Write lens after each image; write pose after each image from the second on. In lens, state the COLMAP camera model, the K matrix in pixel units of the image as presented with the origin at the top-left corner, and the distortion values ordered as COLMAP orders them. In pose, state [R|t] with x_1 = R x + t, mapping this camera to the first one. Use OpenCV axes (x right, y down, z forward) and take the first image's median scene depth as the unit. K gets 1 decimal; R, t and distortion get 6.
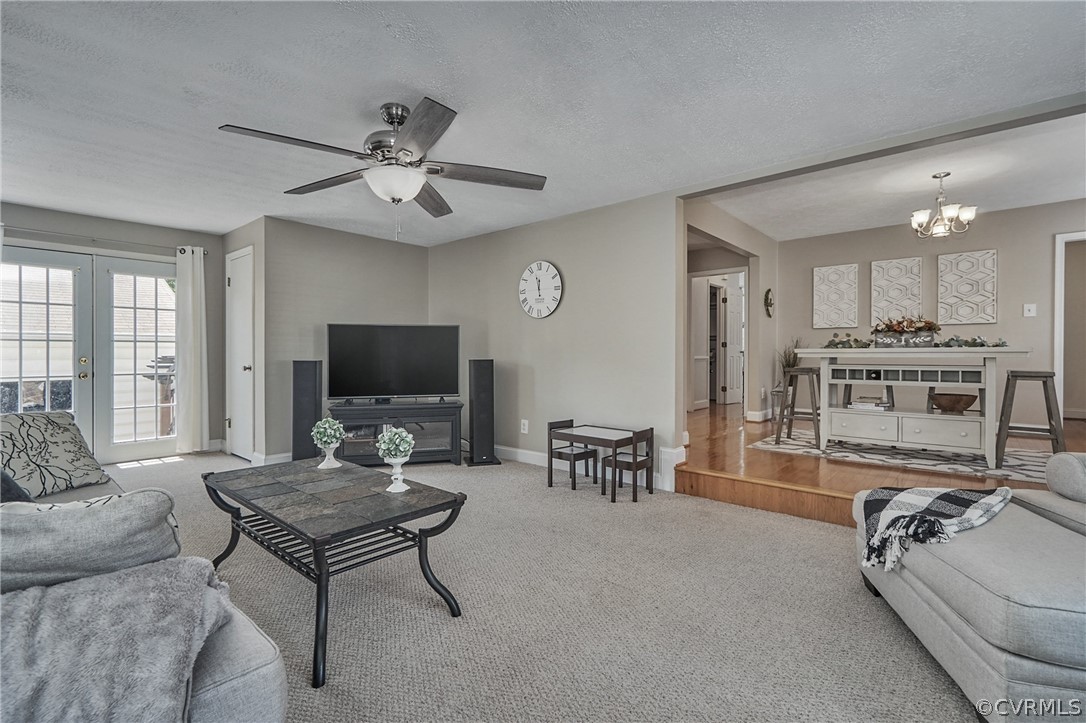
lens RADIAL K [[496.5, 0, 537.3], [0, 496.5, 358.0], [0, 0, 1]] dist [0.001482, -0.000374]
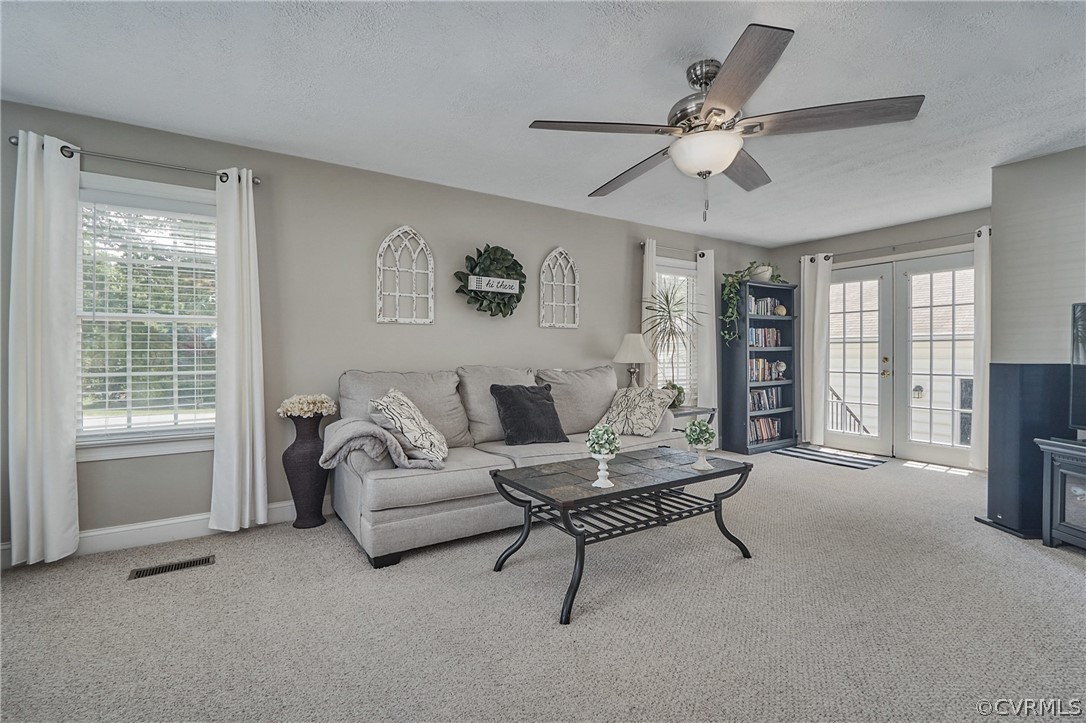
lens RADIAL K [[496.5, 0, 536.6], [0, 496.5, 357.3], [0, 0, 1]] dist [0.001482, -0.000374]
pose [[-0.265290, 0.005808, -0.964151, 0.339072], [-0.009562, 0.999917, 0.008655, -0.002230], [0.964121, 0.011516, -0.265212, 0.521196]]
